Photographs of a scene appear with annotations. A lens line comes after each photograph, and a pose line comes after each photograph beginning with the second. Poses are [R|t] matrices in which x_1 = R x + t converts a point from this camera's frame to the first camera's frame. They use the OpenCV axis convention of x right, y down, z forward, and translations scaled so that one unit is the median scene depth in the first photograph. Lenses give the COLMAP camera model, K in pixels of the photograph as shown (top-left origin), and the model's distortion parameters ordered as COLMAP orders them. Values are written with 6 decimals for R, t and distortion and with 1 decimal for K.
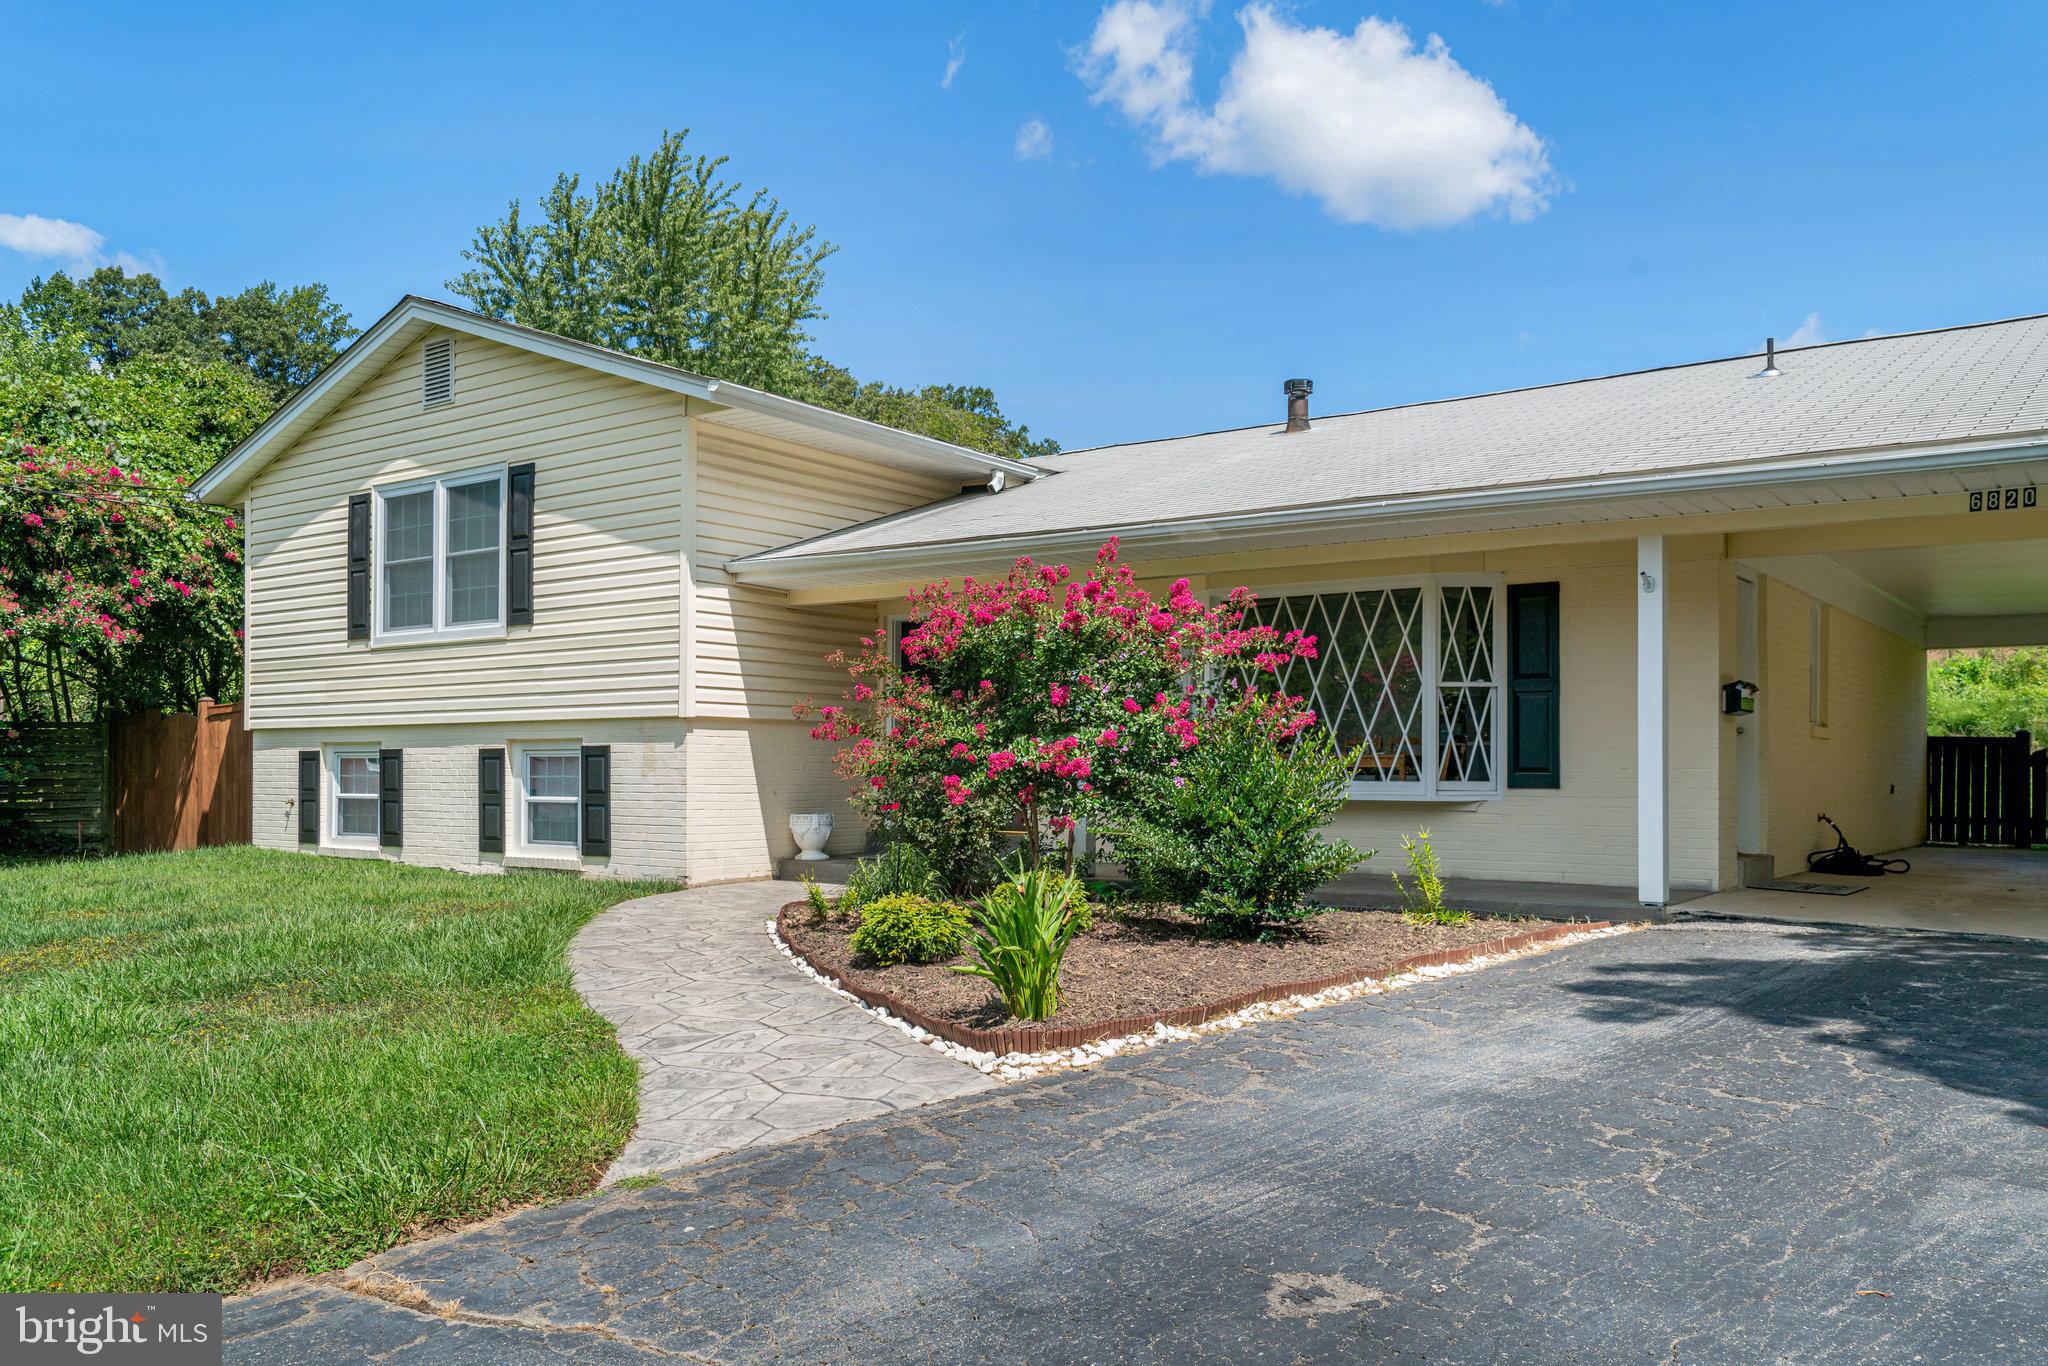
lens RADIAL K [[1603.6, 0, 1095.0], [0, 1603.6, 747.2], [0, 0, 1]] dist [0.024725, 0.015722]
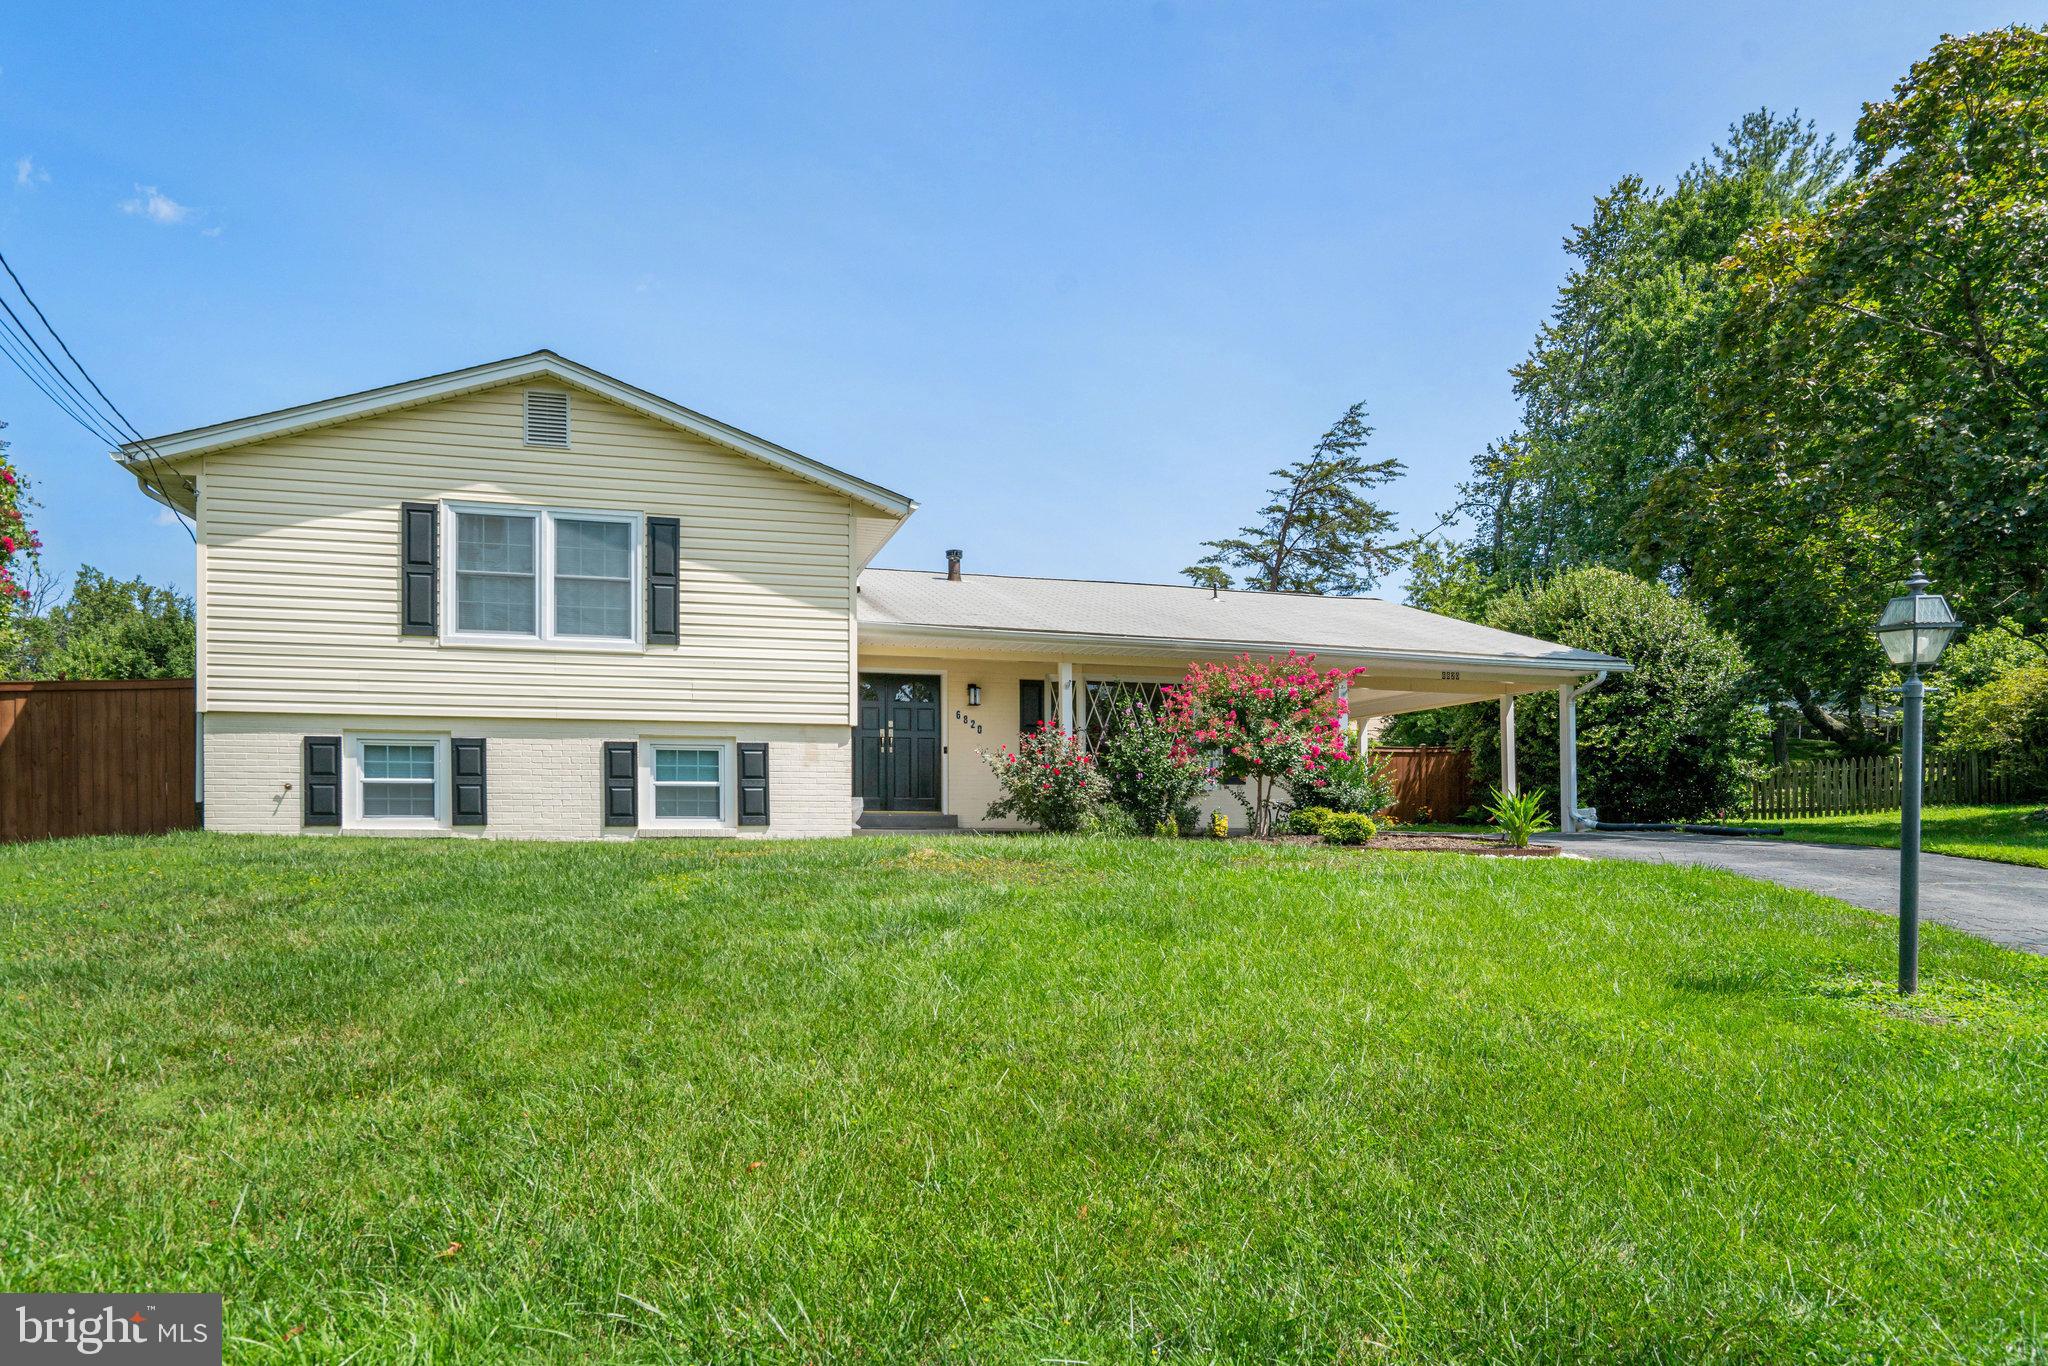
lens RADIAL K [[1168.2, 0, 973.0], [0, 1168.2, 812.0], [0, 0, 1]] dist [-0.004164, 0.004933]
pose [[0.635134, 0.009922, 0.772338, -0.859061], [-0.008765, 0.999946, -0.005639, 0.055200], [-0.772352, -0.003188, 0.635187, 0.220287]]
